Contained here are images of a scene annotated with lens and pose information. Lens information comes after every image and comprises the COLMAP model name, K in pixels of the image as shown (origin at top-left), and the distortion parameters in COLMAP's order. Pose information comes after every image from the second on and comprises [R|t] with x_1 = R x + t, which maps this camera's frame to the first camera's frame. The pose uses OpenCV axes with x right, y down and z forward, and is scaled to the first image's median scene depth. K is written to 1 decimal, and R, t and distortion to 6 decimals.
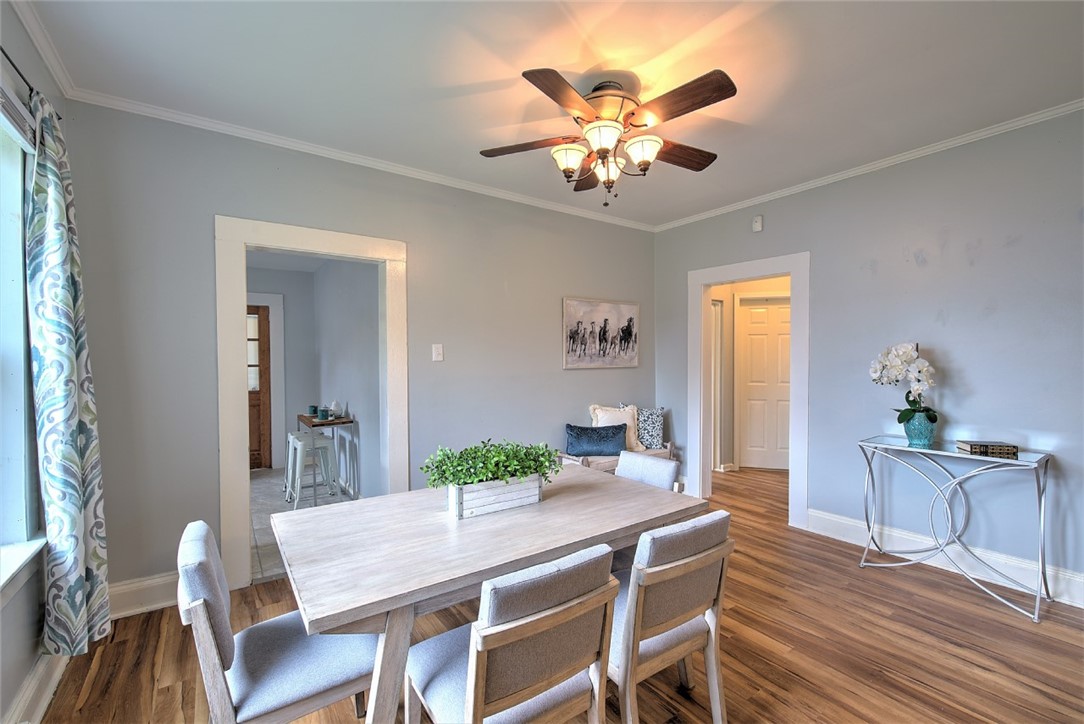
lens RADIAL K [[467.9, 0, 541.1], [0, 467.9, 360.1], [0, 0, 1]] dist [-0.001586, -0.000204]
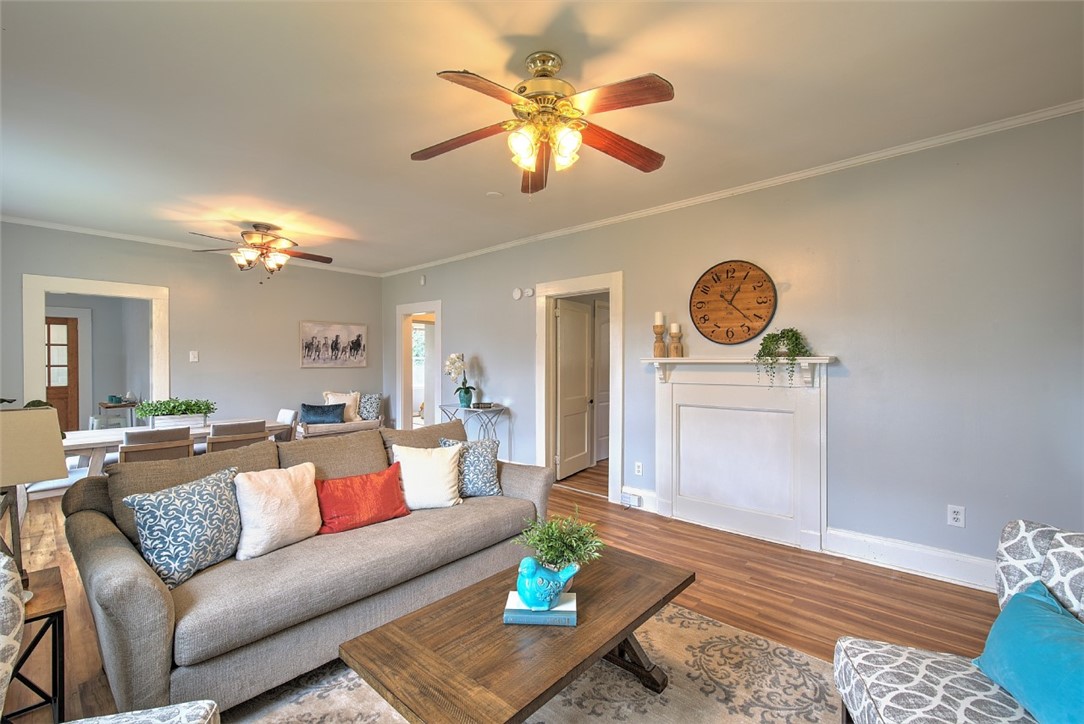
lens RADIAL K [[467.9, 0, 544.4], [0, 467.9, 361.7], [0, 0, 1]] dist [-0.001586, -0.000204]
pose [[0.975266, 0.005589, 0.220963, 0.463162], [-0.003851, 0.999958, -0.008297, 0.008101], [-0.221000, 0.007241, 0.975247, -0.633195]]
